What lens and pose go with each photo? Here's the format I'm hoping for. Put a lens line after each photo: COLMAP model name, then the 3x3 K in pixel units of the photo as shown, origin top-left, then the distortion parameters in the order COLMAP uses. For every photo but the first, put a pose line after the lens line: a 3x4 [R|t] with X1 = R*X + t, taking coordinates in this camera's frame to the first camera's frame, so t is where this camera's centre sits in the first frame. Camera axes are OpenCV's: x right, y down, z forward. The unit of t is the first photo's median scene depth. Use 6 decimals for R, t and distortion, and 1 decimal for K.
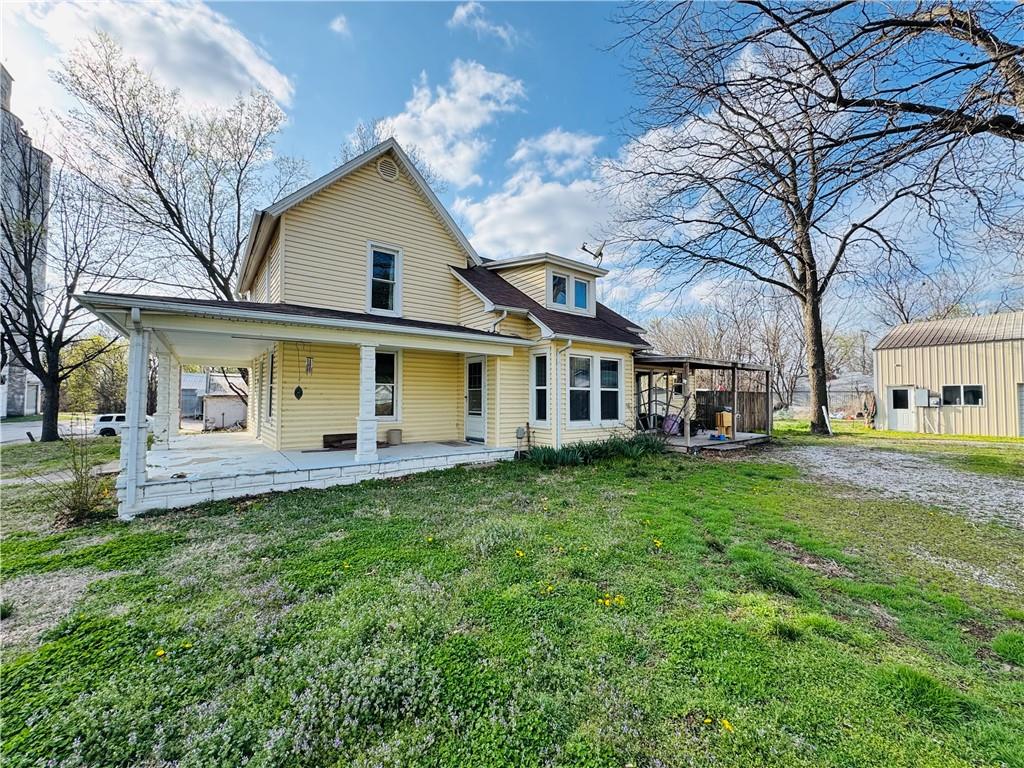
lens RADIAL K [[412.0, 0, 512.0], [0, 412.0, 384.0], [0, 0, 1]] dist [0.000444, -0.000071]
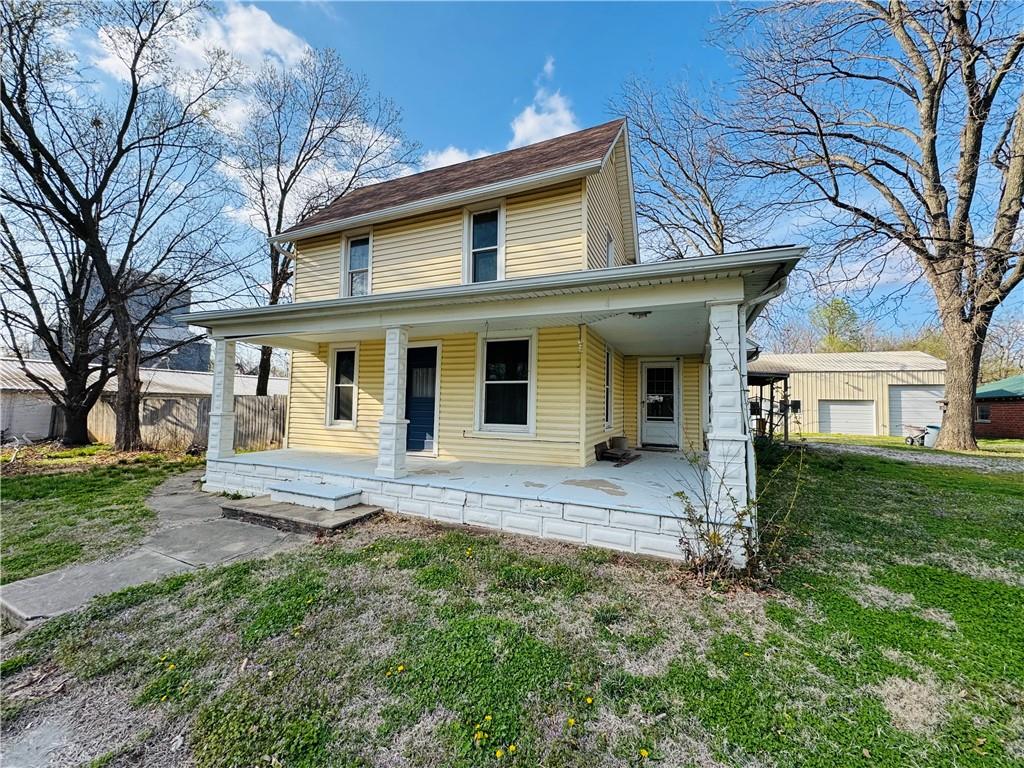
lens RADIAL K [[412.0, 0, 512.0], [0, 412.0, 384.0], [0, 0, 1]] dist [0.000444, -0.000071]
pose [[0.870627, 0.042466, 0.490108, -0.518355], [-0.040614, 0.999071, -0.014421, 0.008681], [-0.490265, -0.007350, 0.871543, 0.180742]]
